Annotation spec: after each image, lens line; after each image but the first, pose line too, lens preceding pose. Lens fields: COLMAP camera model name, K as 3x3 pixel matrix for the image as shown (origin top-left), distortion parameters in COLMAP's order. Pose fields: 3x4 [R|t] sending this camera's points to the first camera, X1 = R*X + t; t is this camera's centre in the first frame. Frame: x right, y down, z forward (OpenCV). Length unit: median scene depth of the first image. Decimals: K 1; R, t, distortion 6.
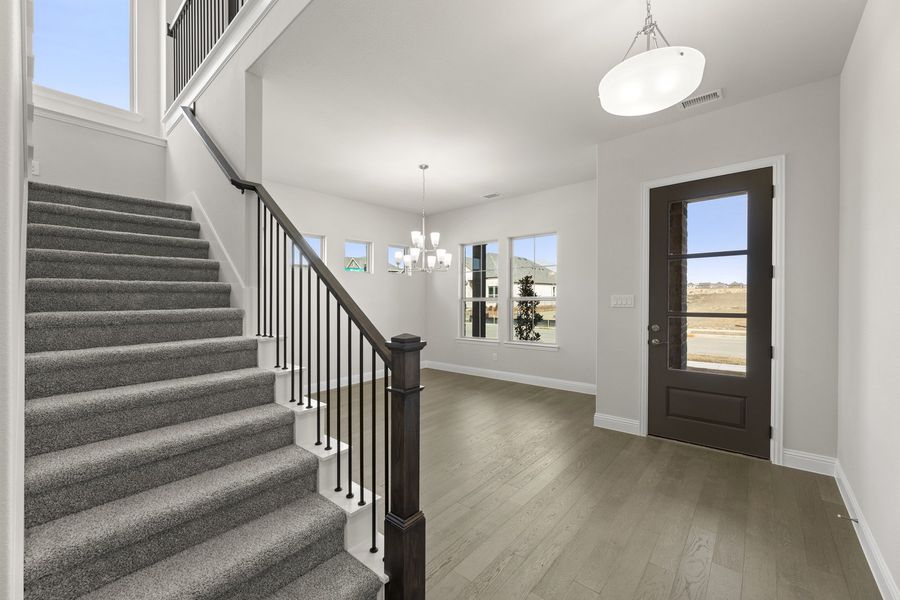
lens RADIAL K [[366.7, 0, 450.0], [0, 366.7, 300.0], [0, 0, 1]] dist [-0.000259, -0.000023]
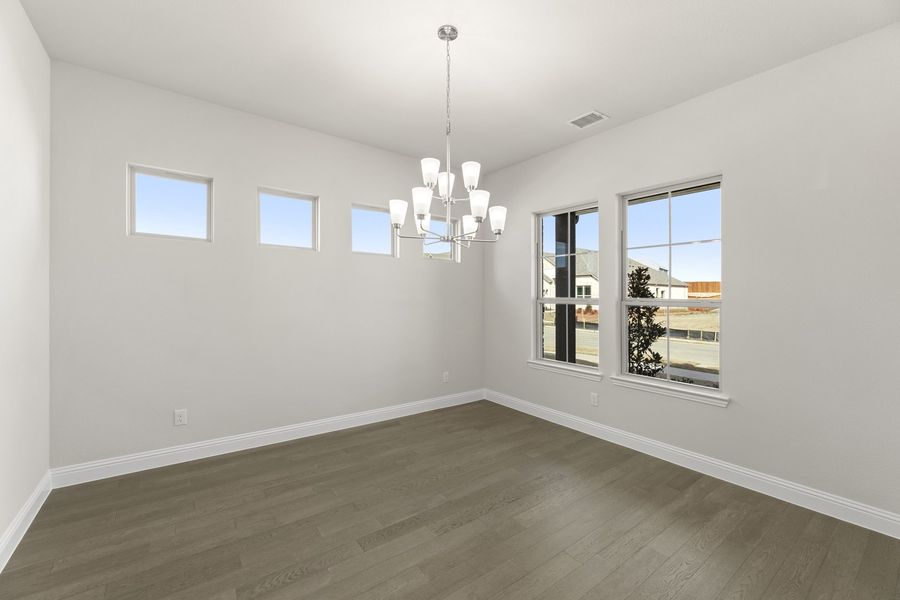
lens RADIAL K [[376.1, 0, 447.5], [0, 376.1, 257.4], [0, 0, 1]] dist [0.000586, -0.000033]
pose [[0.974215, 0.002397, -0.225607, 0.024389], [-0.027262, 0.993868, -0.107163, -0.000873], [0.223967, 0.110550, 0.968306, 0.287104]]
